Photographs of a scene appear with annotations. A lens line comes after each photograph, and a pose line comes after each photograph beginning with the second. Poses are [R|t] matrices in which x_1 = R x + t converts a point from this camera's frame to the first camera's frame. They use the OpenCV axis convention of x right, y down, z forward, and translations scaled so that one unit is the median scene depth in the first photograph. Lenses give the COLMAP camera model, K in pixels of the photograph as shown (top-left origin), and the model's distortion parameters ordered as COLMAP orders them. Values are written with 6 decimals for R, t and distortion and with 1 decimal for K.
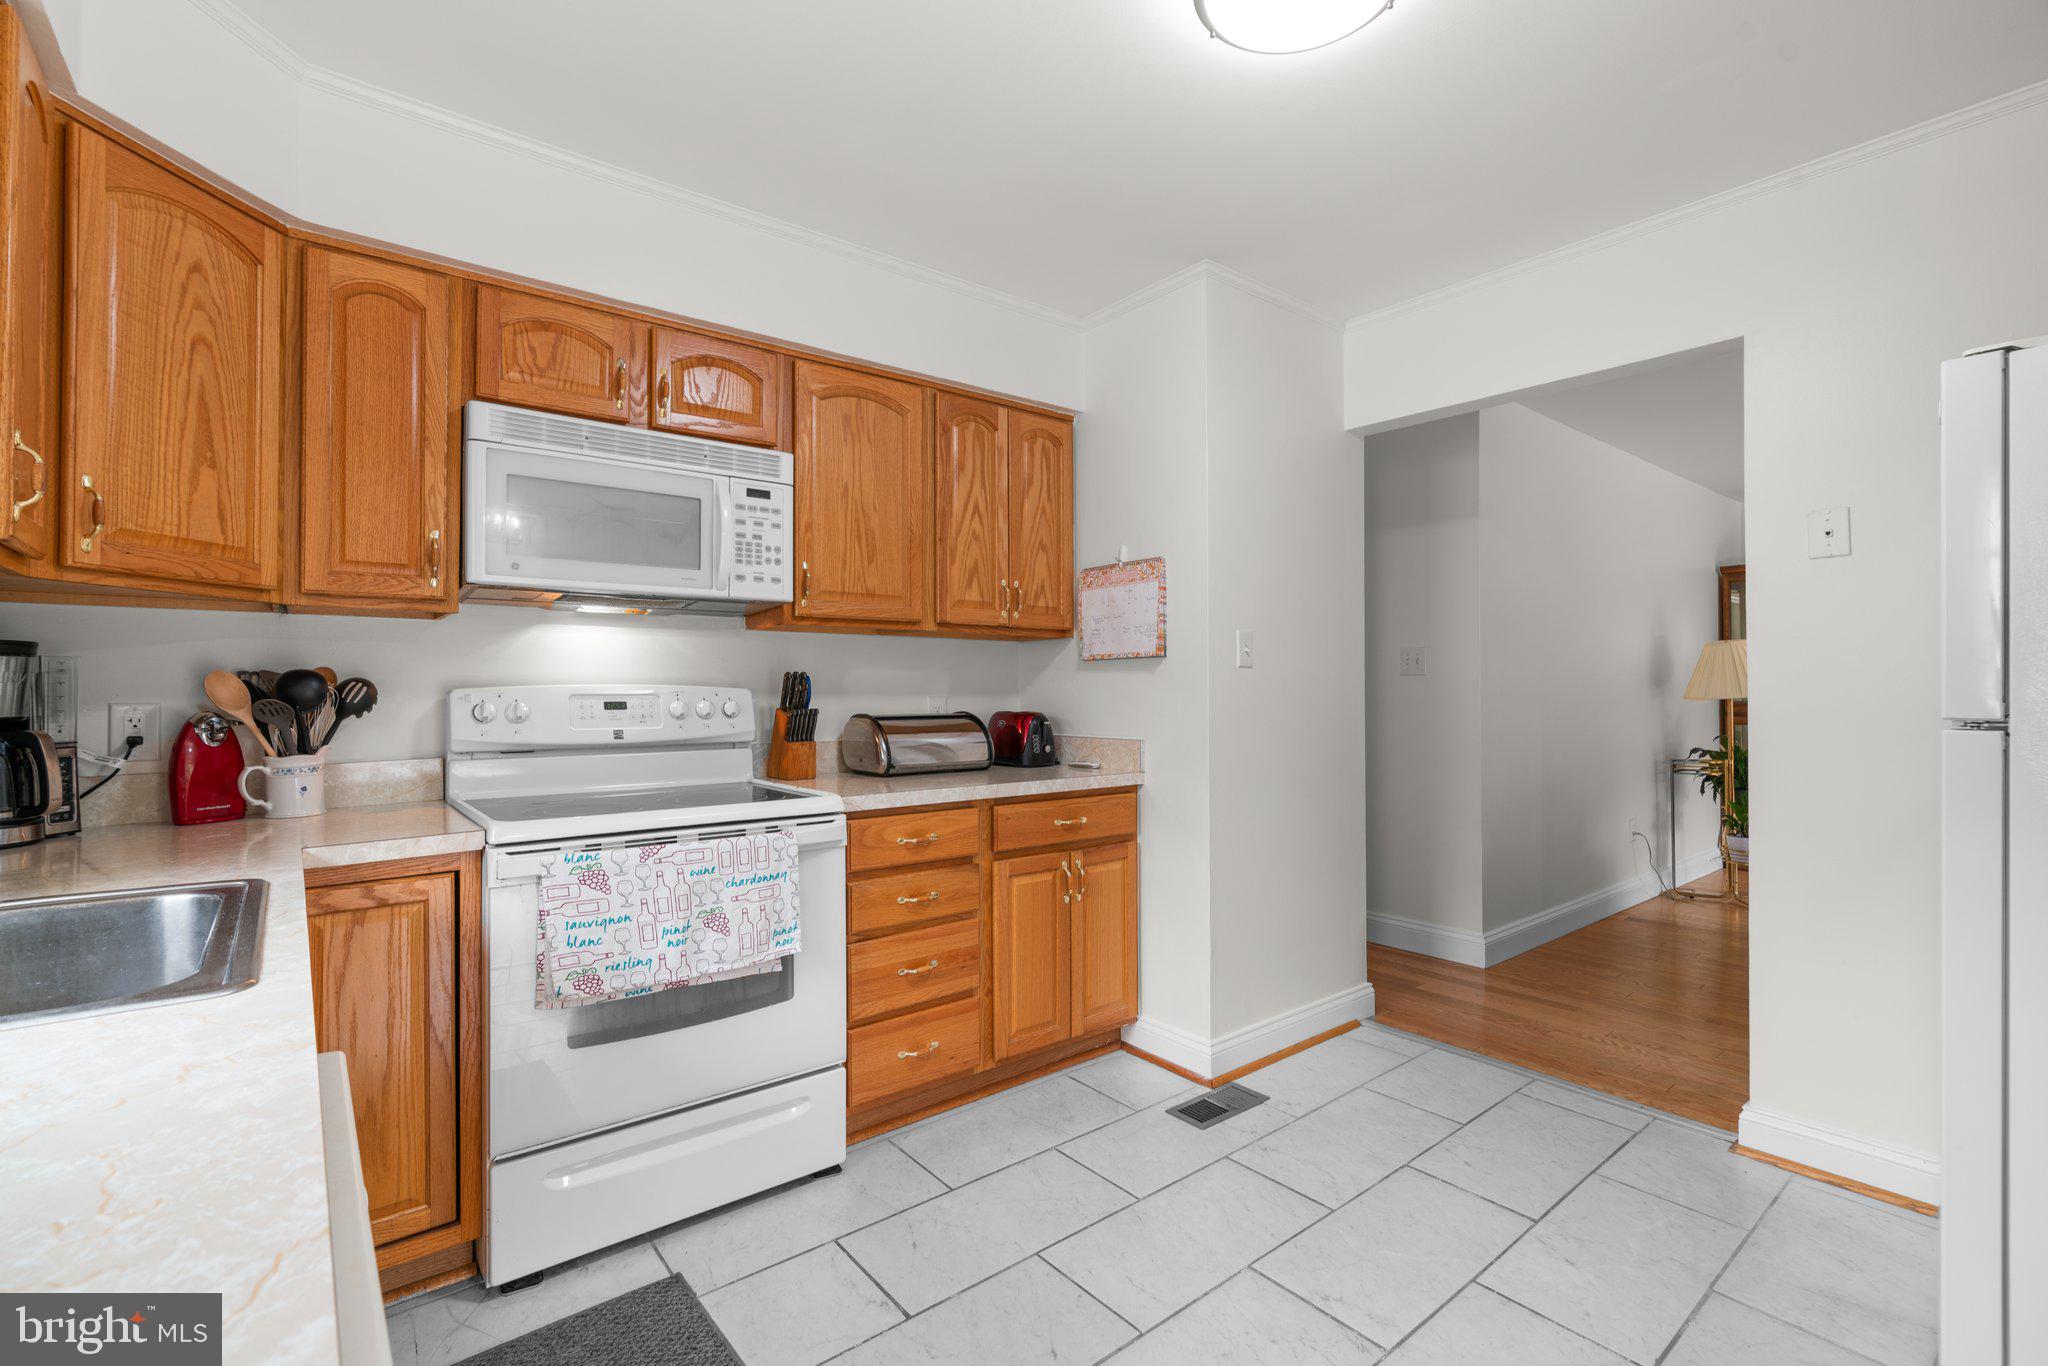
lens RADIAL K [[929.4, 0, 1024.6], [0, 929.4, 678.8], [0, 0, 1]] dist [-0.007372, 0.003045]
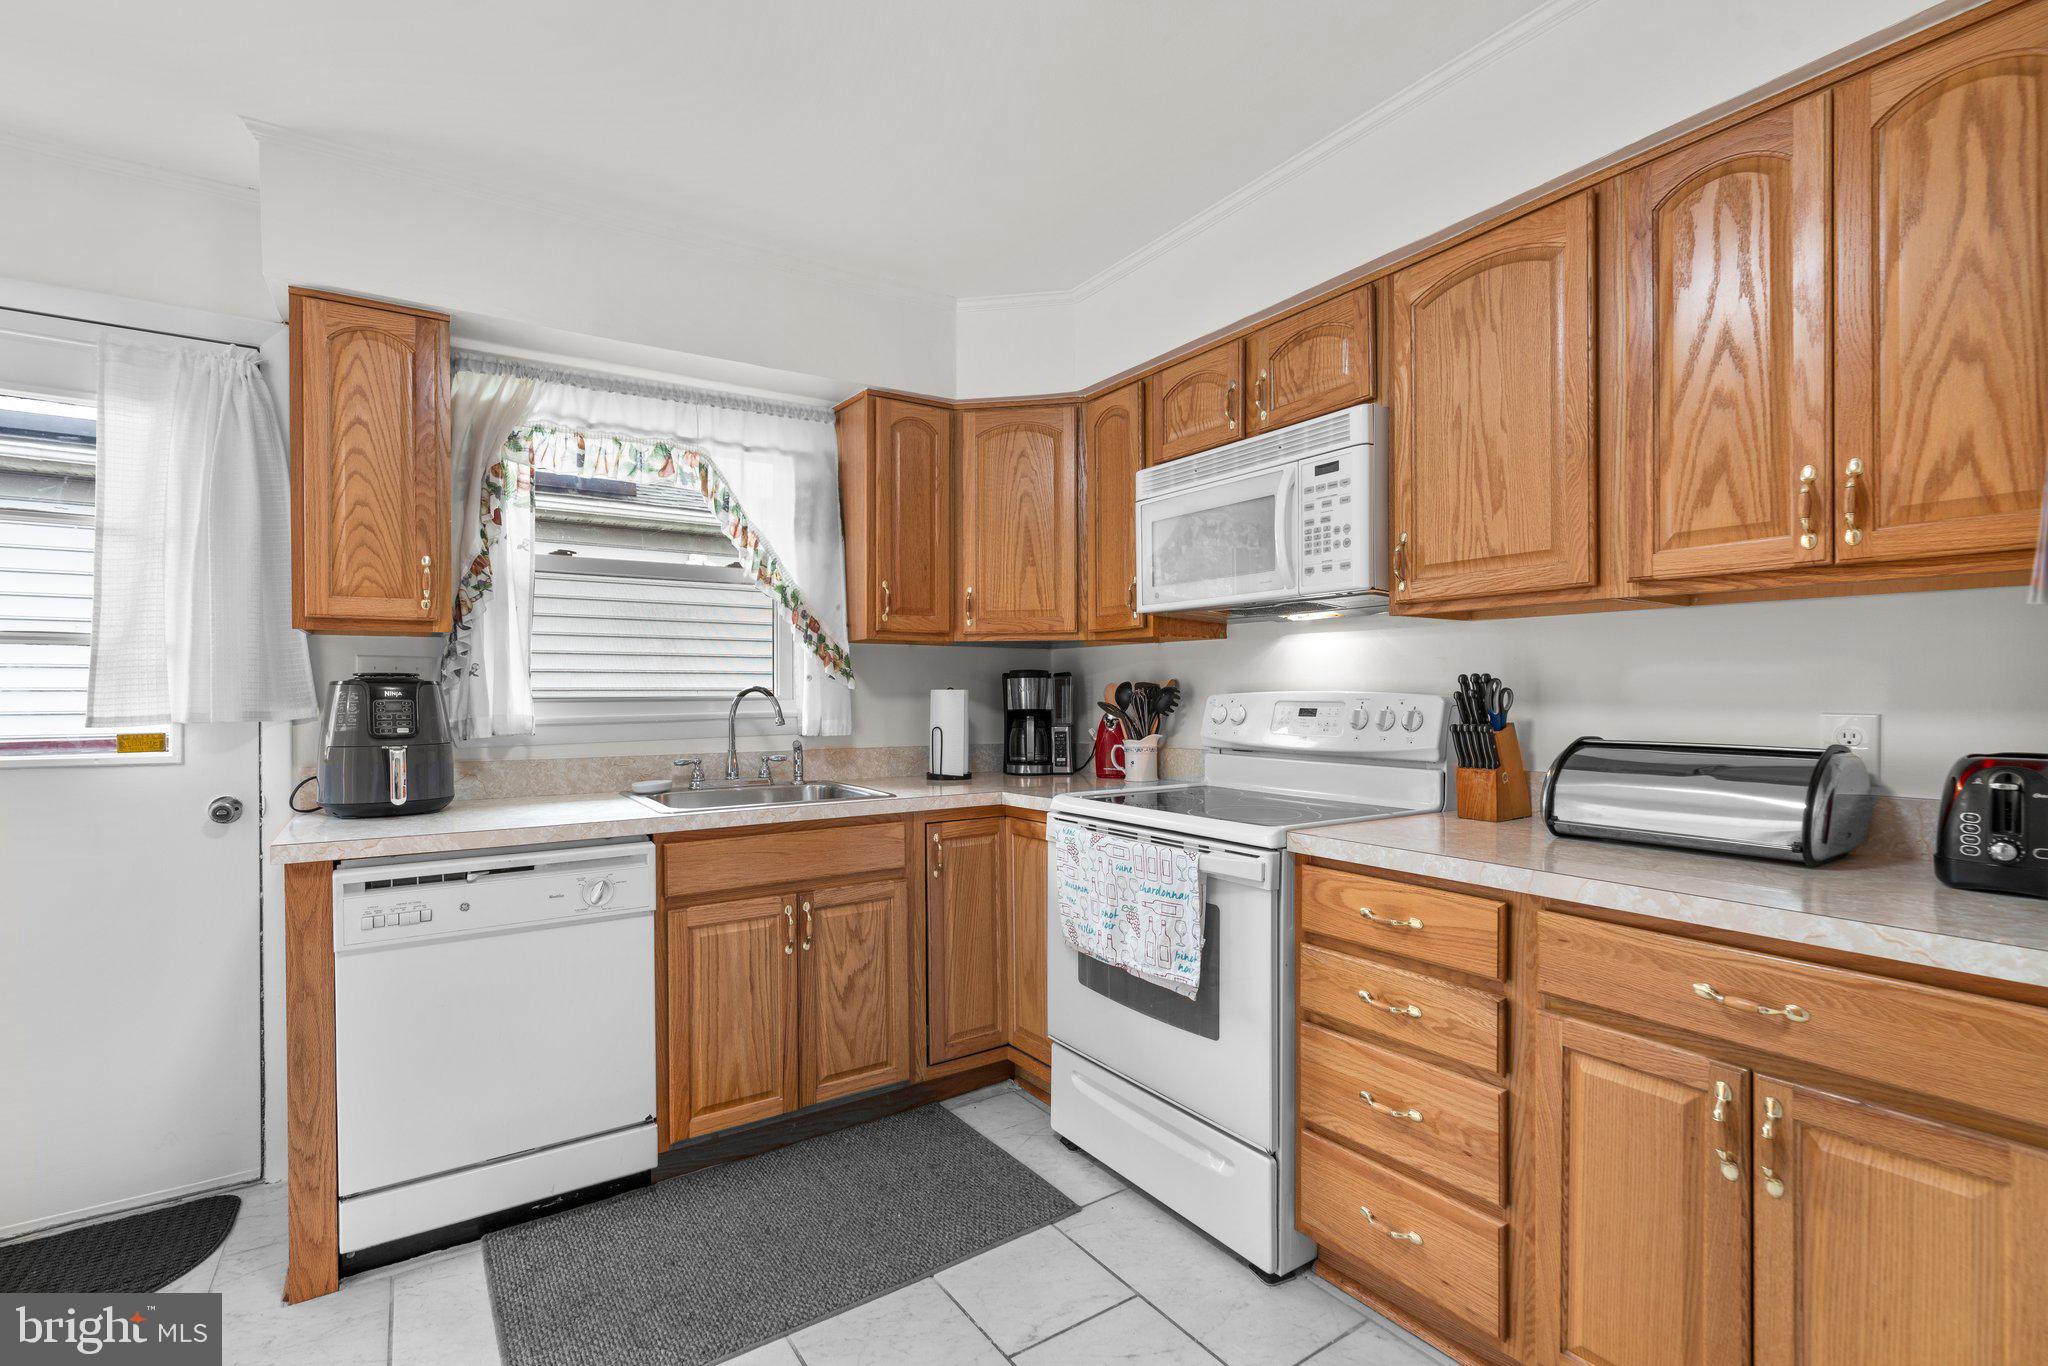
lens RADIAL K [[929.4, 0, 1020.9], [0, 929.4, 689.8], [0, 0, 1]] dist [-0.007372, 0.003045]
pose [[-0.089364, 0.002045, -0.995997, 0.590584], [0.014234, 0.999898, 0.000776, -0.000218], [0.995897, -0.014107, -0.089384, 0.794069]]
